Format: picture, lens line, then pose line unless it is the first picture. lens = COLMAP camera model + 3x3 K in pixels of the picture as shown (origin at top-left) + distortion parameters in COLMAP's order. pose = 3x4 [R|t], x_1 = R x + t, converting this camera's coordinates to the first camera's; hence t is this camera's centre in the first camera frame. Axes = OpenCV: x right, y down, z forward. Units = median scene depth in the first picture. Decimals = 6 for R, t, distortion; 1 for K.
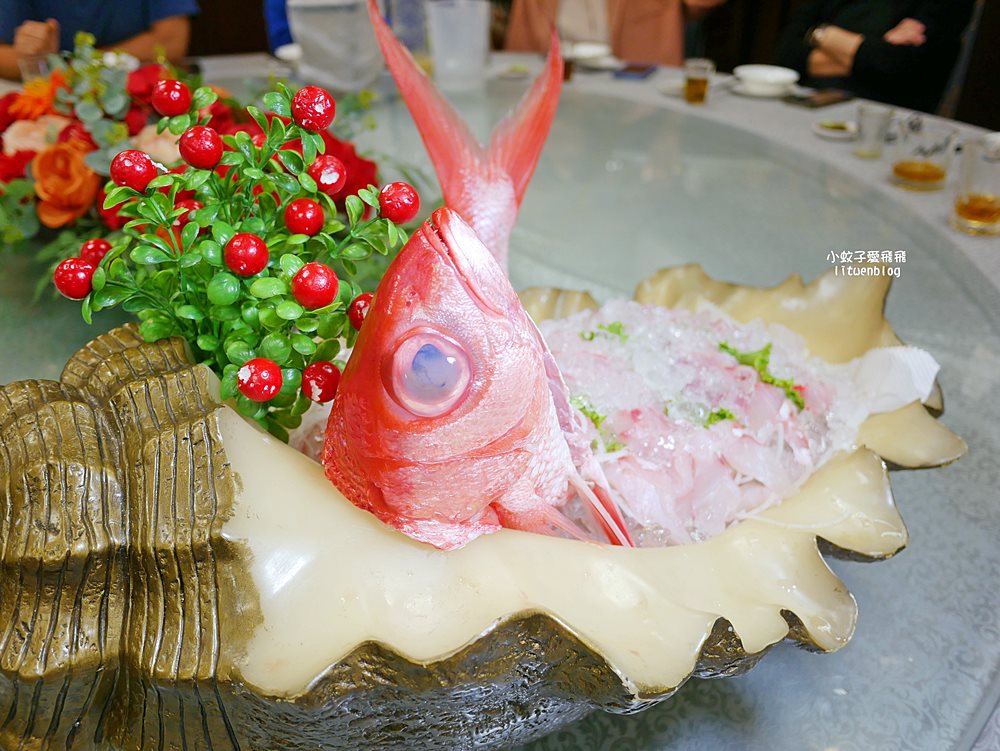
lens RADIAL K [[846.6, 0, 500.0], [0, 846.6, 375.5], [0, 0, 1]] dist [-0.004585, 0.048032]
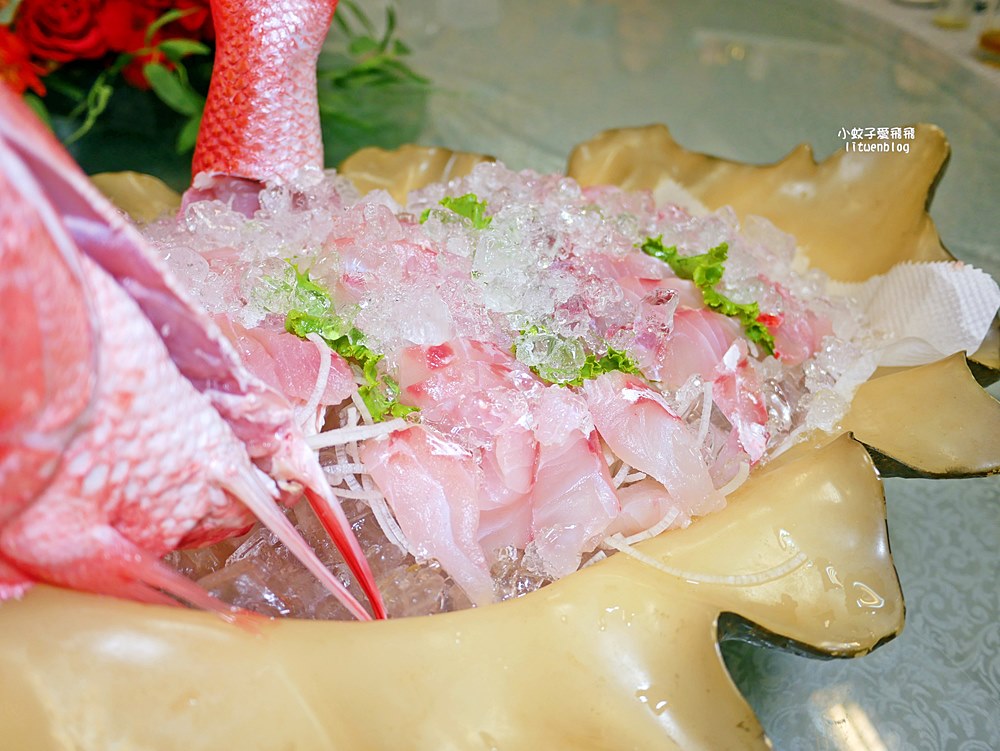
lens RADIAL K [[814.0, 0, 500.0], [0, 814.0, 375.5], [0, 0, 1]] dist [-0.006436, -0.003564]
pose [[0.995434, 0.063817, -0.070981, 0.218405], [-0.054007, 0.989719, 0.132436, -0.013521], [0.078703, -0.127998, 0.988647, 0.422235]]
